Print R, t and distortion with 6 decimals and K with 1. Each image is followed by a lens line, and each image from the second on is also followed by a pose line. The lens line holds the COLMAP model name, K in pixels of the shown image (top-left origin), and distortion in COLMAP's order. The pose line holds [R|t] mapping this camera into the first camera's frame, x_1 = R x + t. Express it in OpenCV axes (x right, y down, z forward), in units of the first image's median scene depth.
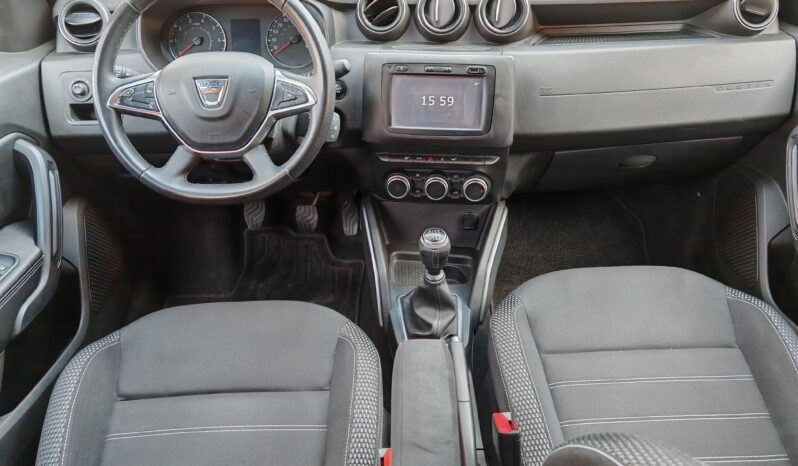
lens RADIAL K [[596.6, 0, 394.1], [0, 596.6, 218.7], [0, 0, 1]] dist [0.010645, 0.006325]
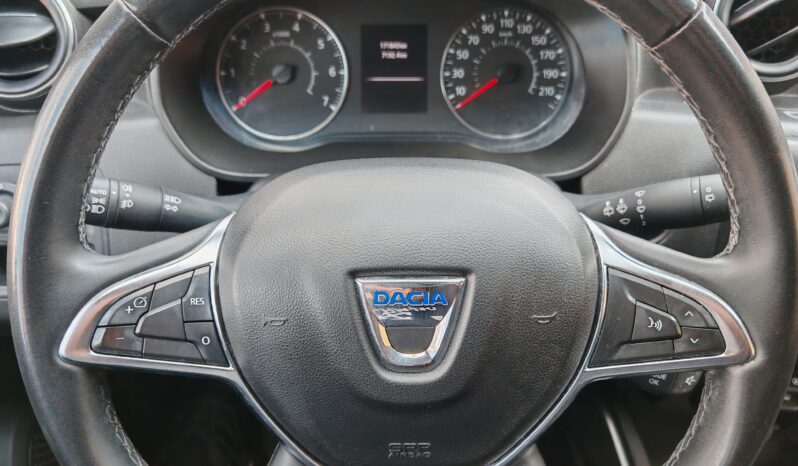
lens RADIAL K [[631.9, 0, 410.7], [0, 631.9, 199.0], [0, 0, 1]] dist [-0.000934, 0.003242]
pose [[0.999615, 0.013068, 0.024459, -0.275385], [-0.013922, 0.999287, 0.035083, -0.250159], [-0.023984, -0.035410, 0.999085, 0.601261]]
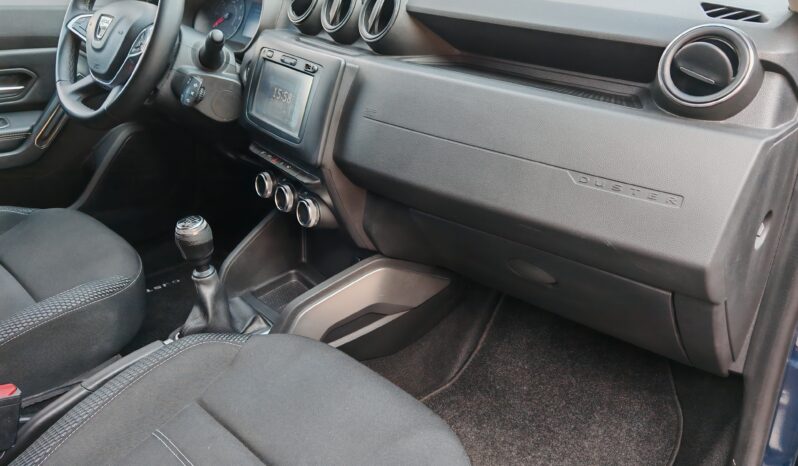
lens RADIAL K [[596.6, 0, 394.1], [0, 596.6, 218.7], [0, 0, 1]] dist [0.010645, 0.006325]
pose [[0.695263, 0.331721, -0.637629, 0.818778], [-0.419651, 0.907569, 0.014573, -0.112617], [0.583526, 0.257449, 0.770206, 0.460470]]
